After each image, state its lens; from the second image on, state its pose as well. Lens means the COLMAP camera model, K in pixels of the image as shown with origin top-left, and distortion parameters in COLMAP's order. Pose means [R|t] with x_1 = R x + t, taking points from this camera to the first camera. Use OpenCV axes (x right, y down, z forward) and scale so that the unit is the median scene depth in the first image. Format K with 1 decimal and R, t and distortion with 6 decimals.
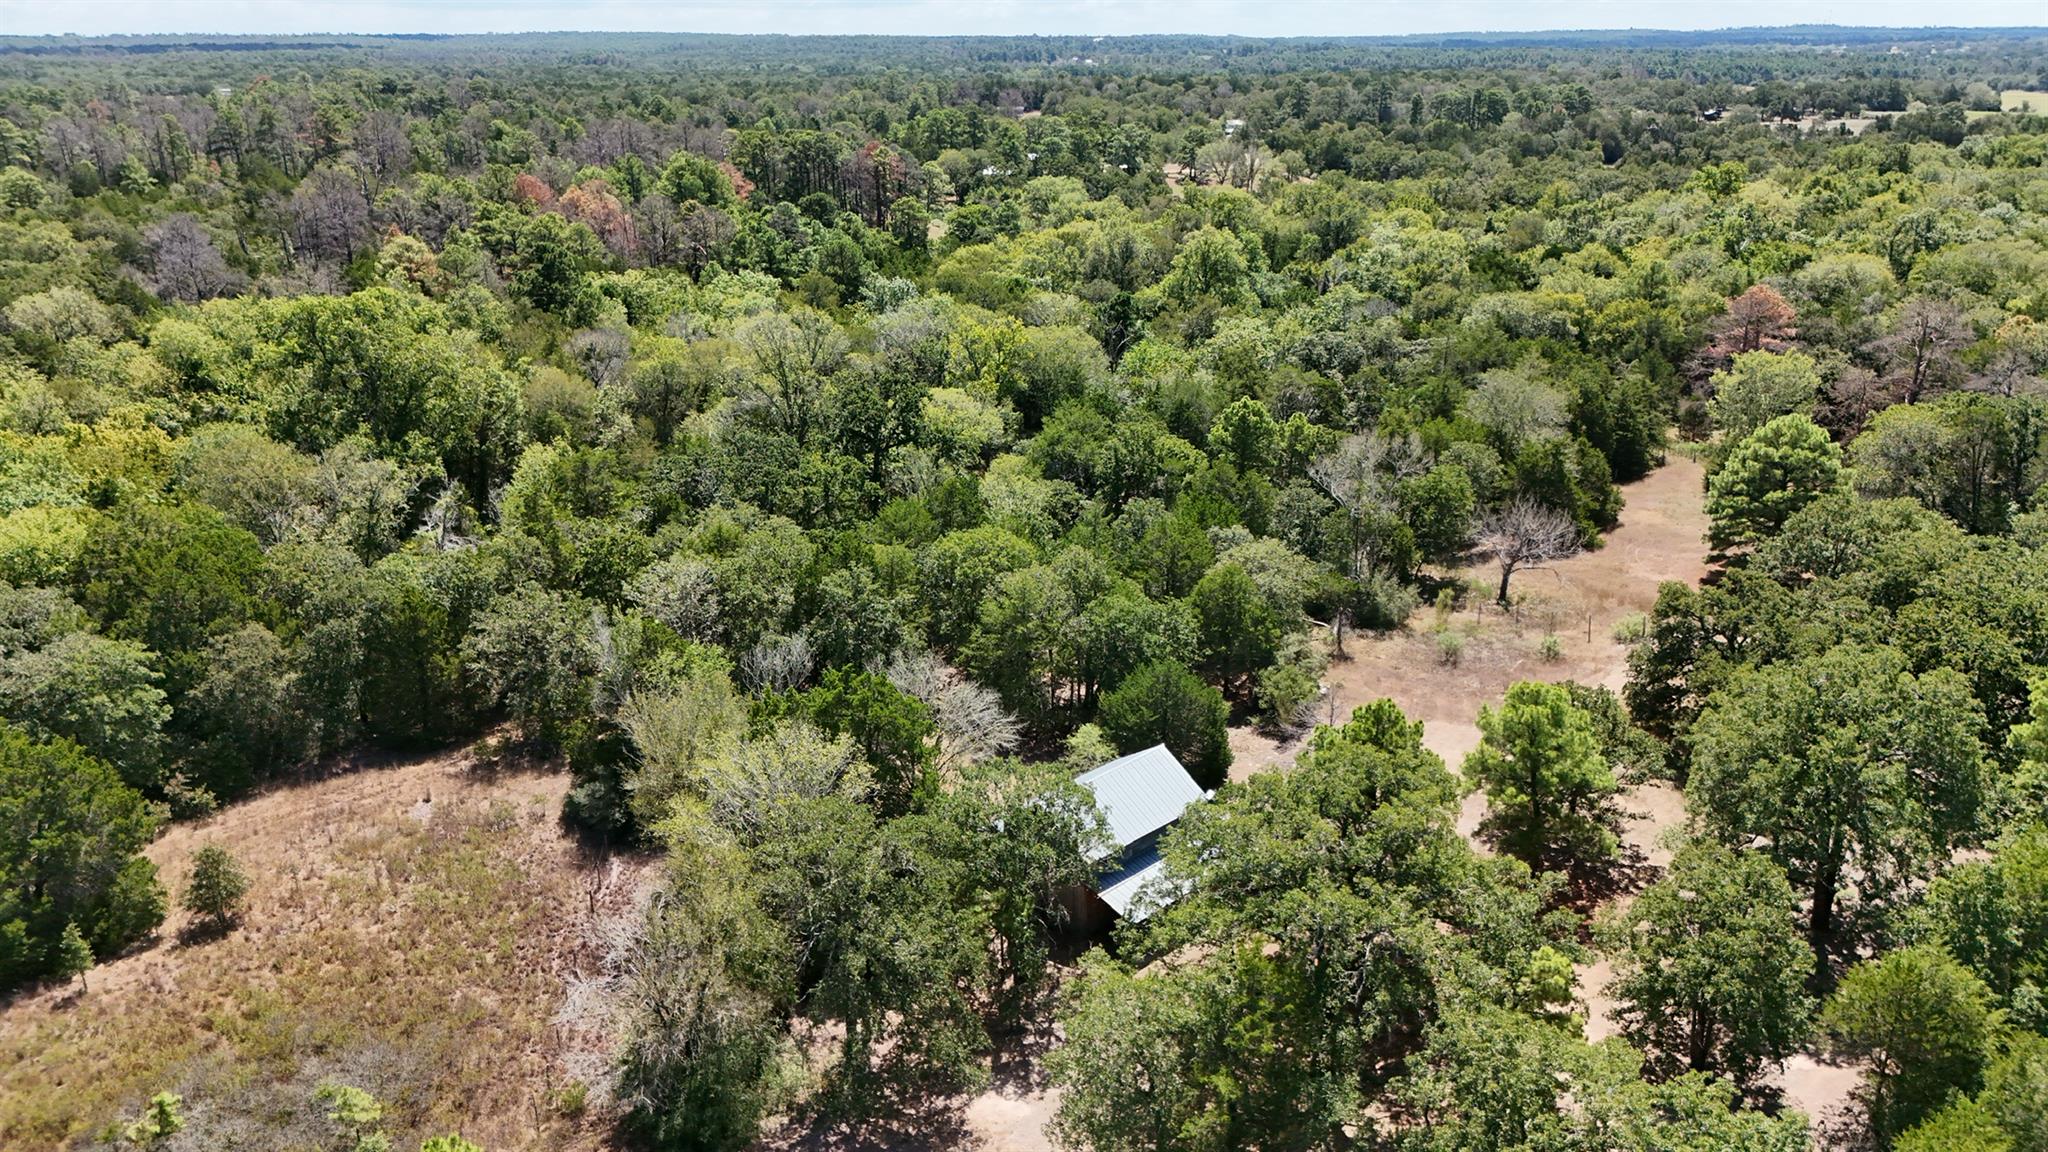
lens RADIAL K [[1499.9, 0, 1019.6], [0, 1499.9, 572.1], [0, 0, 1]] dist [0.064477, -0.059567]
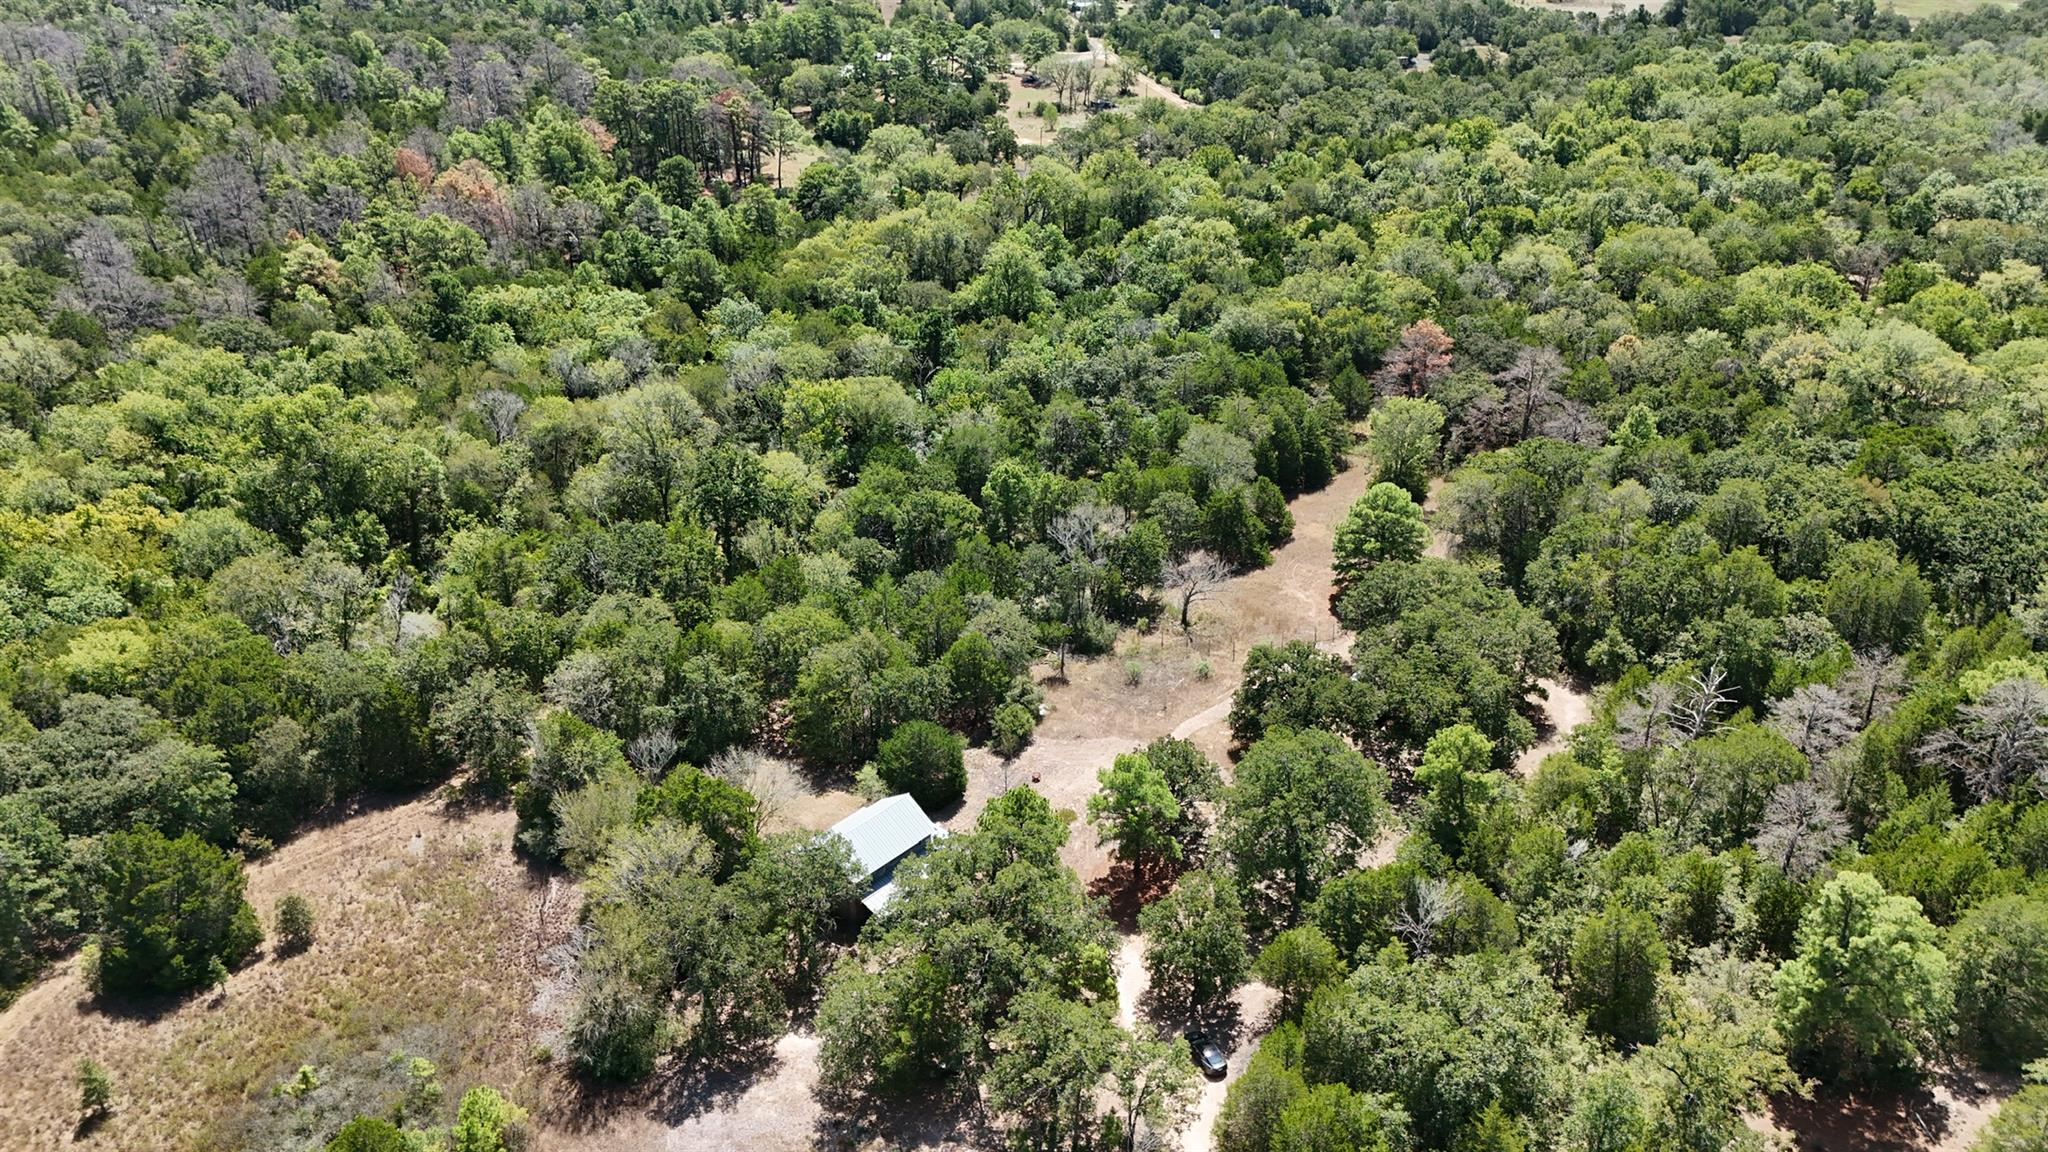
lens RADIAL K [[1499.9, 0, 1017.8], [0, 1499.9, 573.4], [0, 0, 1]] dist [0.064477, -0.059567]
pose [[0.997311, -0.035935, 0.063872, 0.098944], [0.027317, 0.991005, 0.131008, -0.262673], [-0.068005, -0.128911, 0.989322, -0.437081]]
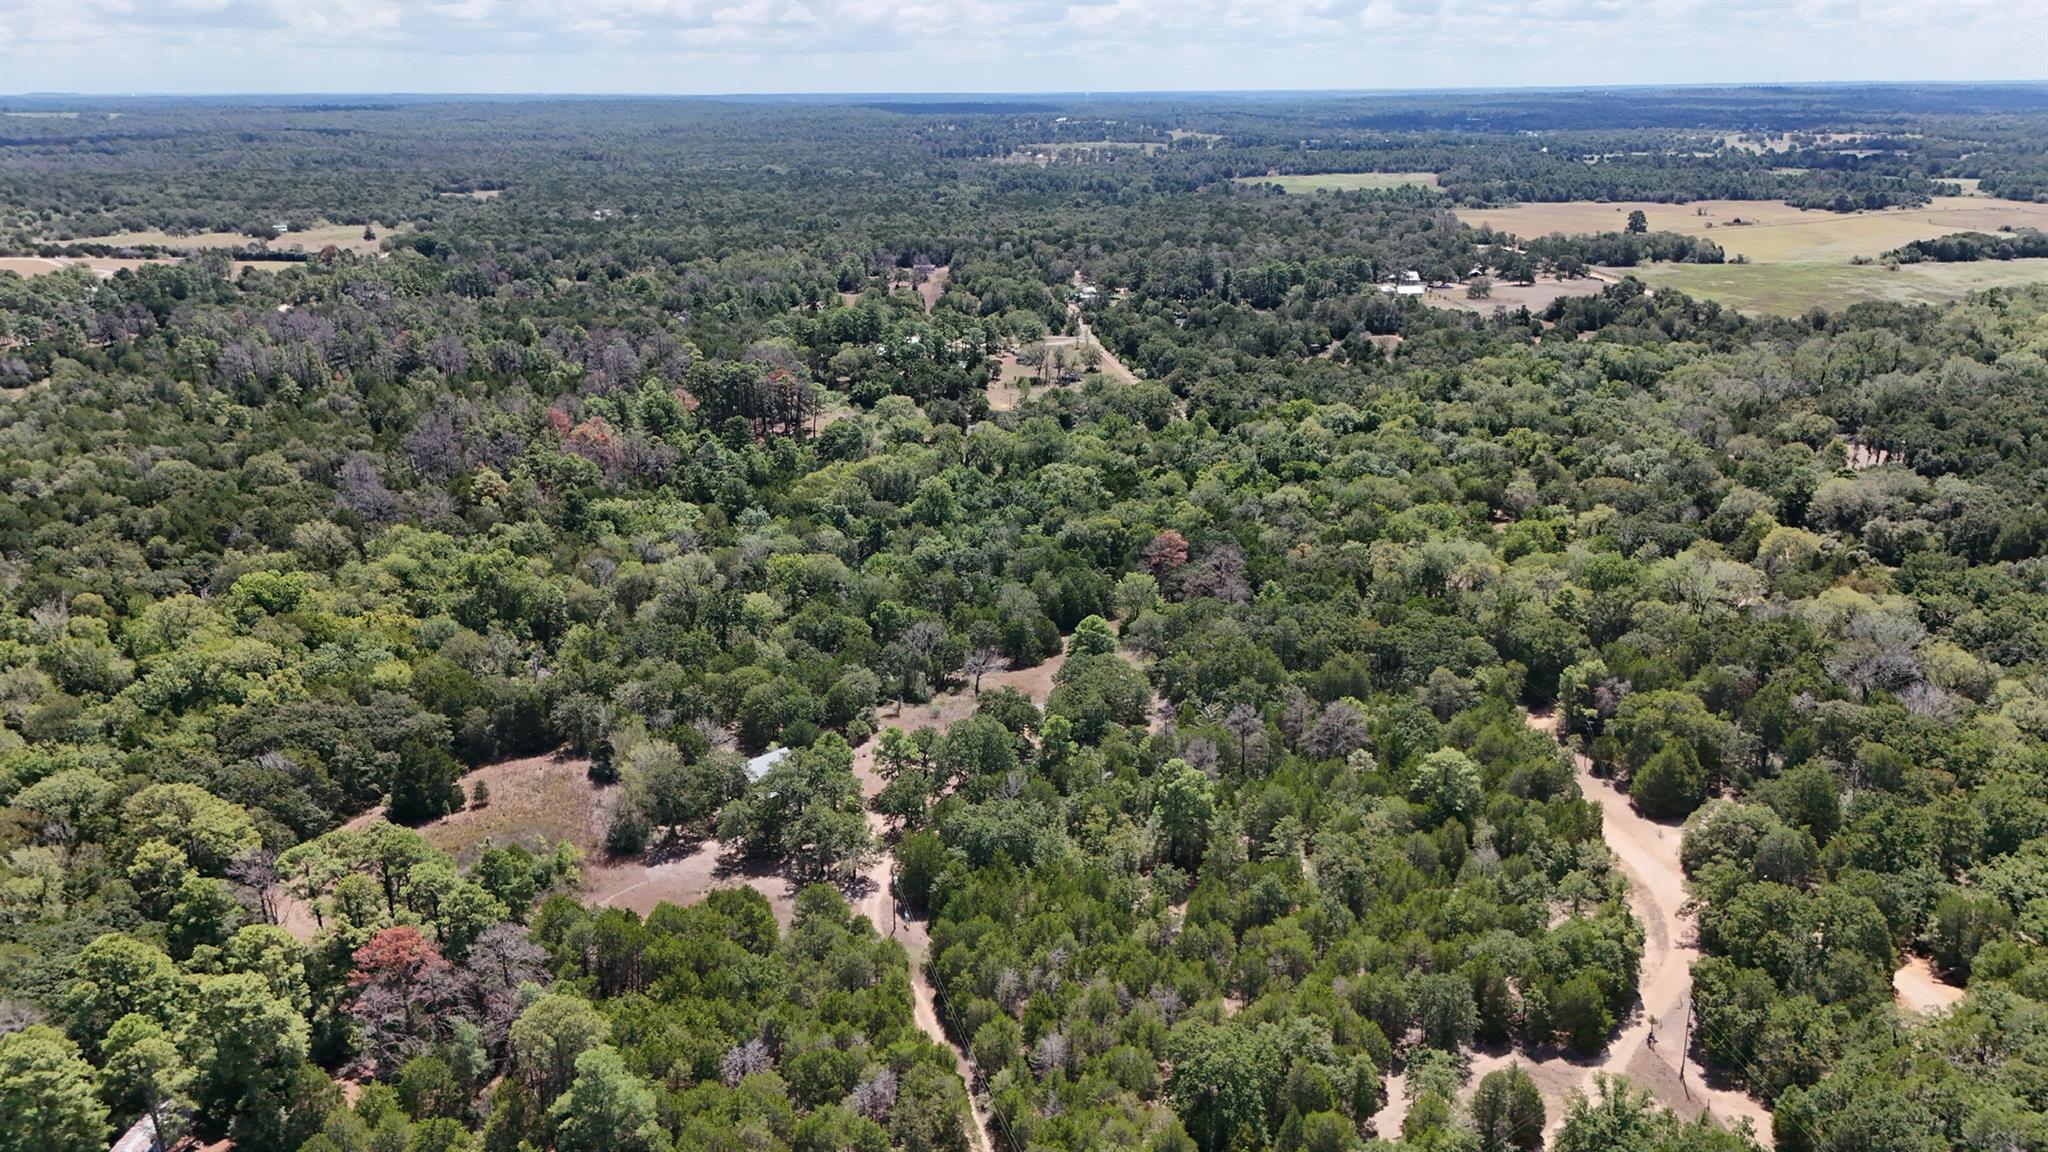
lens RADIAL K [[1499.9, 0, 1021.1], [0, 1499.9, 585.2], [0, 0, 1]] dist [0.064477, -0.059567]
pose [[0.999986, -0.001982, 0.004866, 0.471574], [0.002062, 0.999859, -0.016635, -0.138470], [-0.004833, 0.016645, 0.999850, -1.748242]]
